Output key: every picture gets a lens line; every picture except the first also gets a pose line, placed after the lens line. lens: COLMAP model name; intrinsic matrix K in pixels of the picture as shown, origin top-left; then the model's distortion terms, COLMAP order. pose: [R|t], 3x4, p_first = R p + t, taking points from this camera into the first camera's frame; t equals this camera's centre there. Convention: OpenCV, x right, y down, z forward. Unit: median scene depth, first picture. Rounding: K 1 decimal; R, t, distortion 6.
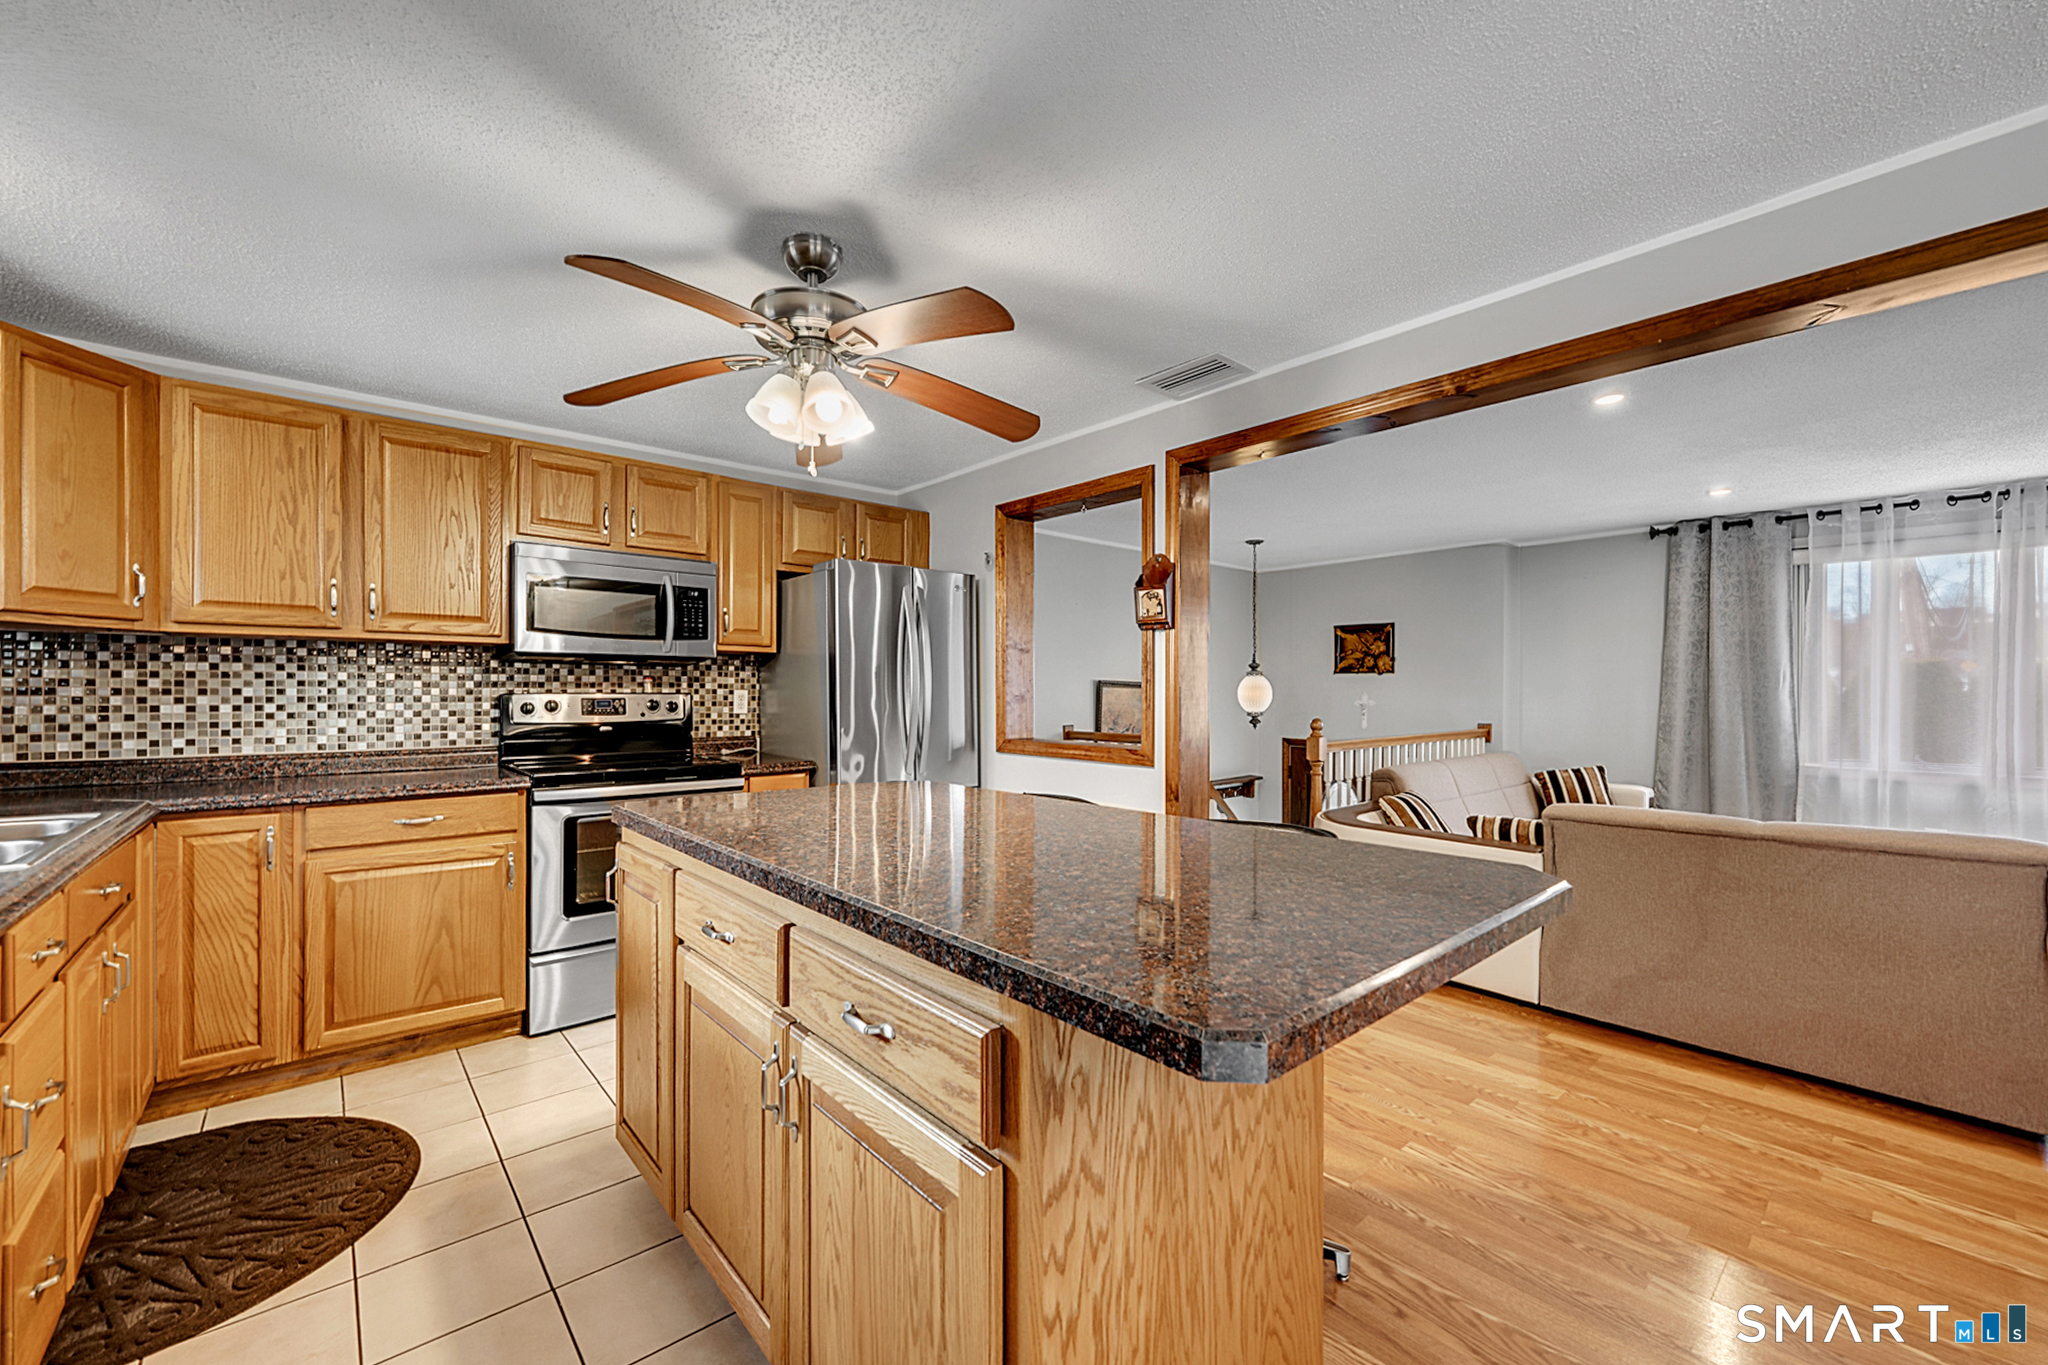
lens RADIAL K [[812.4, 0, 1033.4], [0, 812.4, 692.4], [0, 0, 1]] dist [-0.001944, 0.000119]
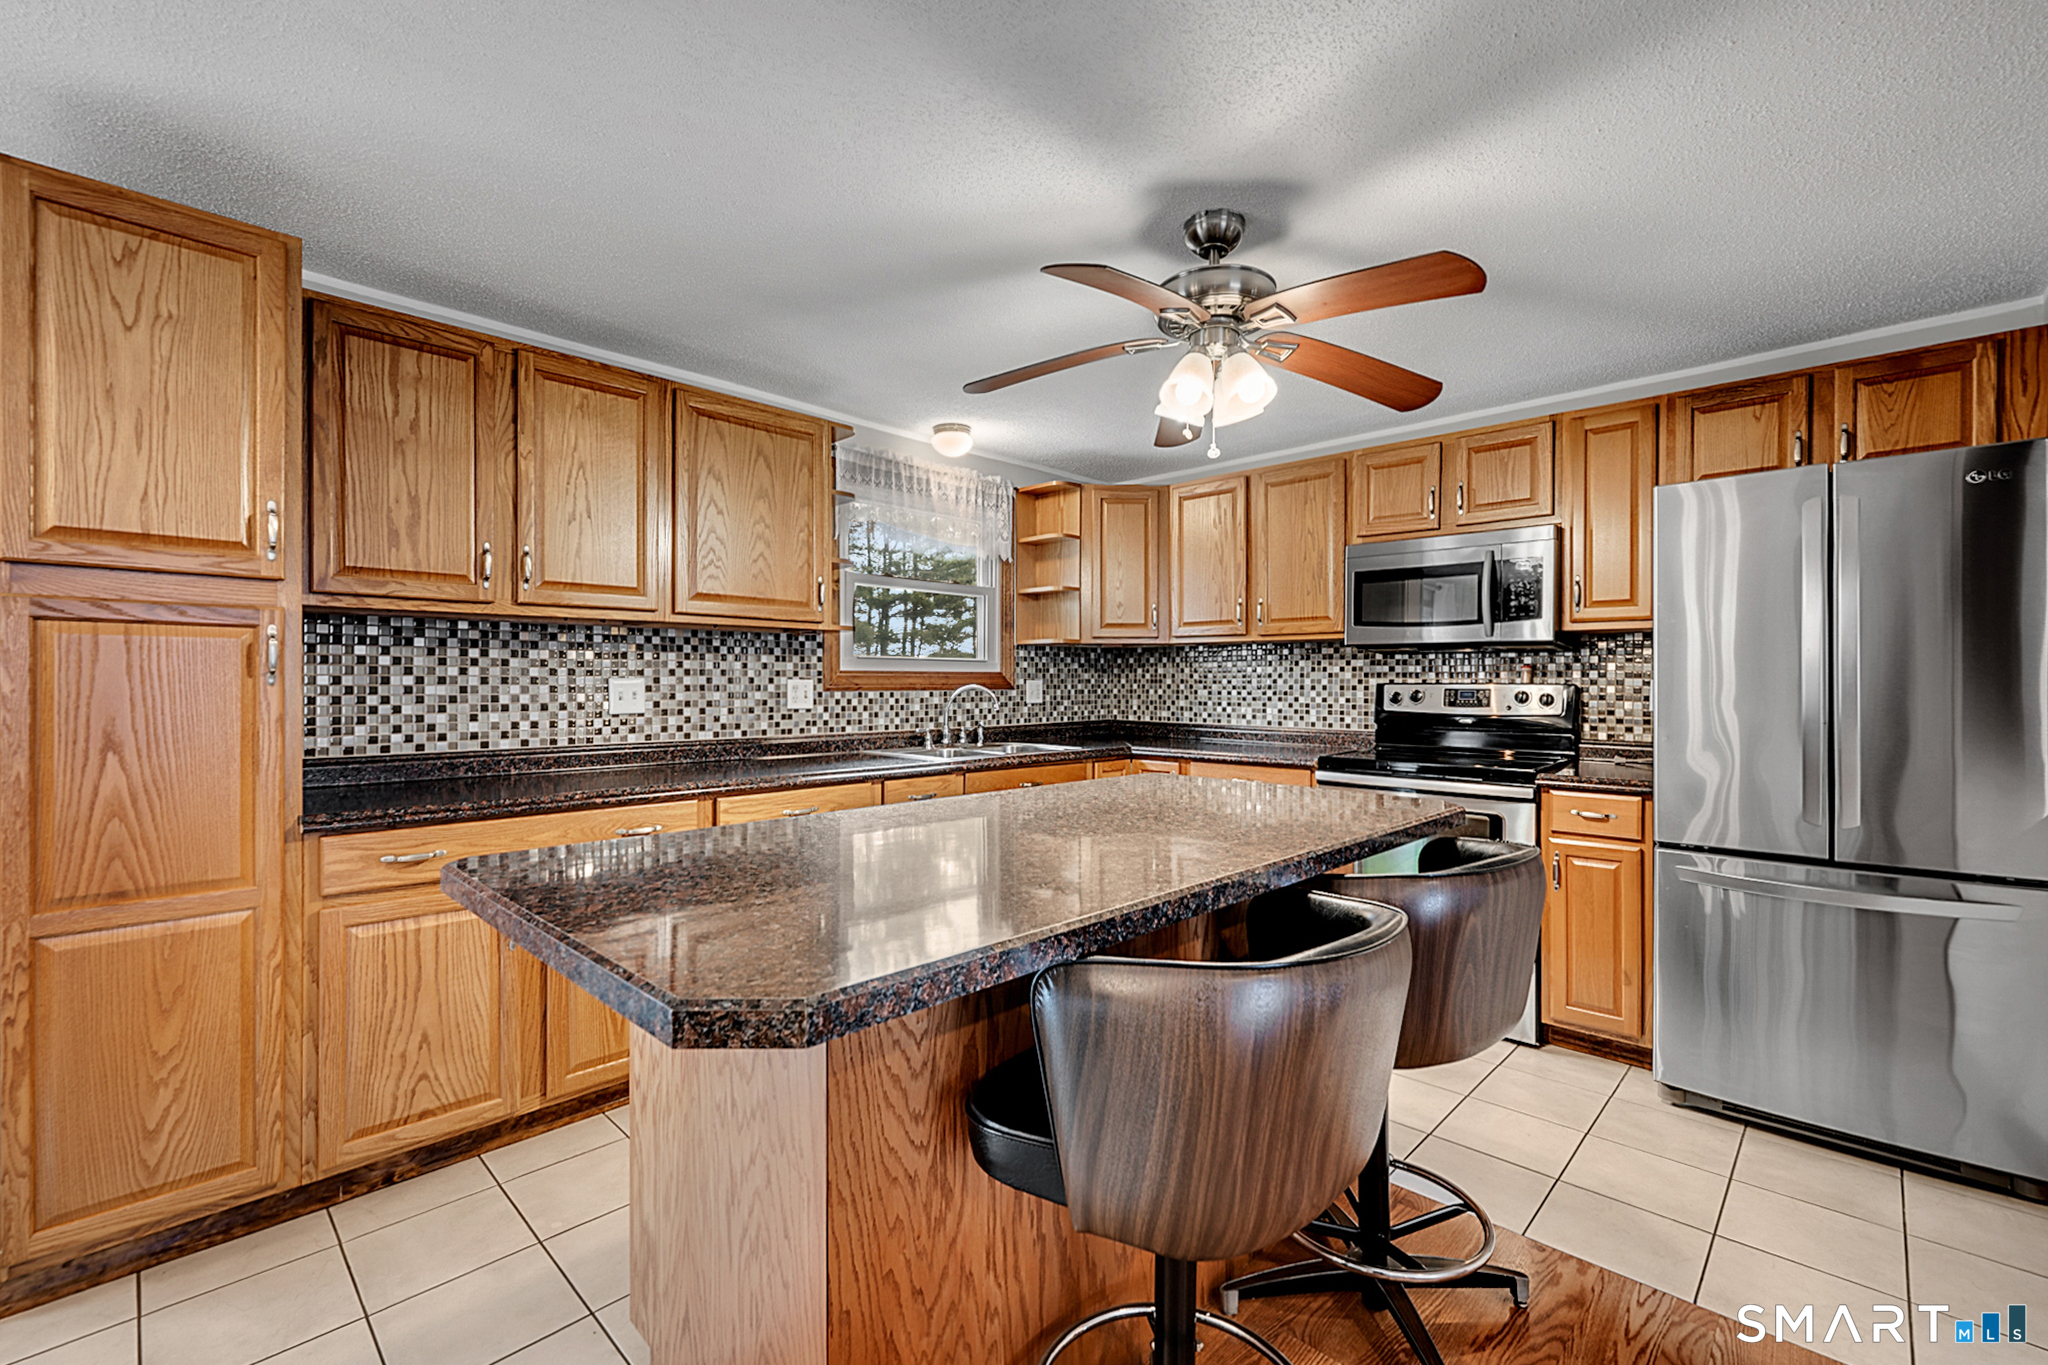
lens RADIAL K [[875.3, 0, 1023.8], [0, 875.3, 680.9], [0, 0, 1]] dist [-0.000009, 0.000000]
pose [[0.075268, -0.000241, -0.997163, 0.500583], [-0.002831, 0.999996, -0.000455, -0.000218], [0.997159, 0.002857, 0.075267, 0.463597]]
